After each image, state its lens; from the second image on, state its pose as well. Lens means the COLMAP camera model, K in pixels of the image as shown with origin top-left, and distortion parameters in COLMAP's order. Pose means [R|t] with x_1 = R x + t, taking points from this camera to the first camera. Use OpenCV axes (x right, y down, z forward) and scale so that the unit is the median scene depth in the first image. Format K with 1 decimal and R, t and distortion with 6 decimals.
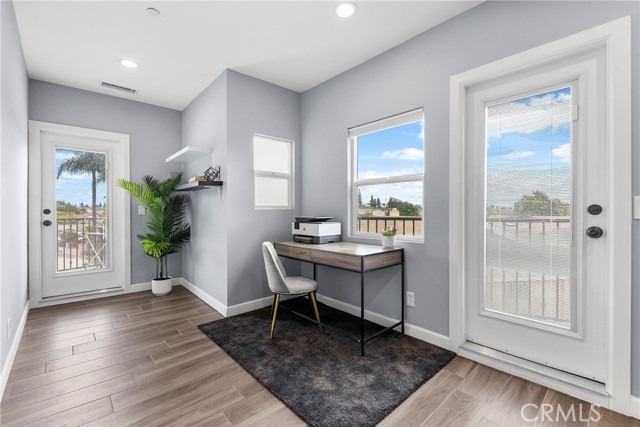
lens RADIAL K [[271.8, 0, 323.0], [0, 271.8, 215.0], [0, 0, 1]] dist [0.005070, 0.000450]
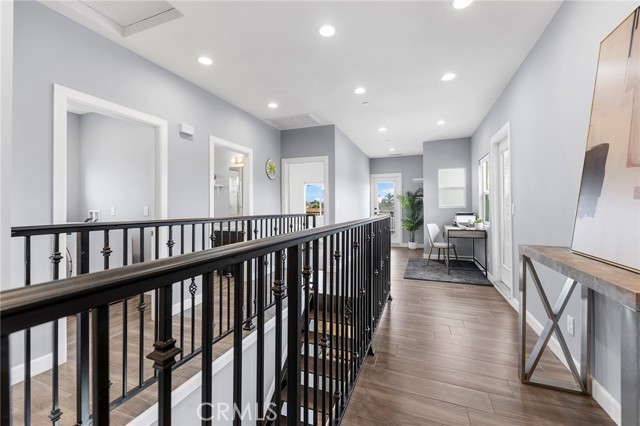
lens RADIAL K [[266.6, 0, 319.4], [0, 266.6, 208.6], [0, 0, 1]] dist [-0.000035, -0.000003]
pose [[0.424834, 0.000970, -0.905271, 1.018087], [-0.007235, 0.999971, -0.002324, -0.003670], [0.905242, 0.007537, 0.424829, -0.531912]]
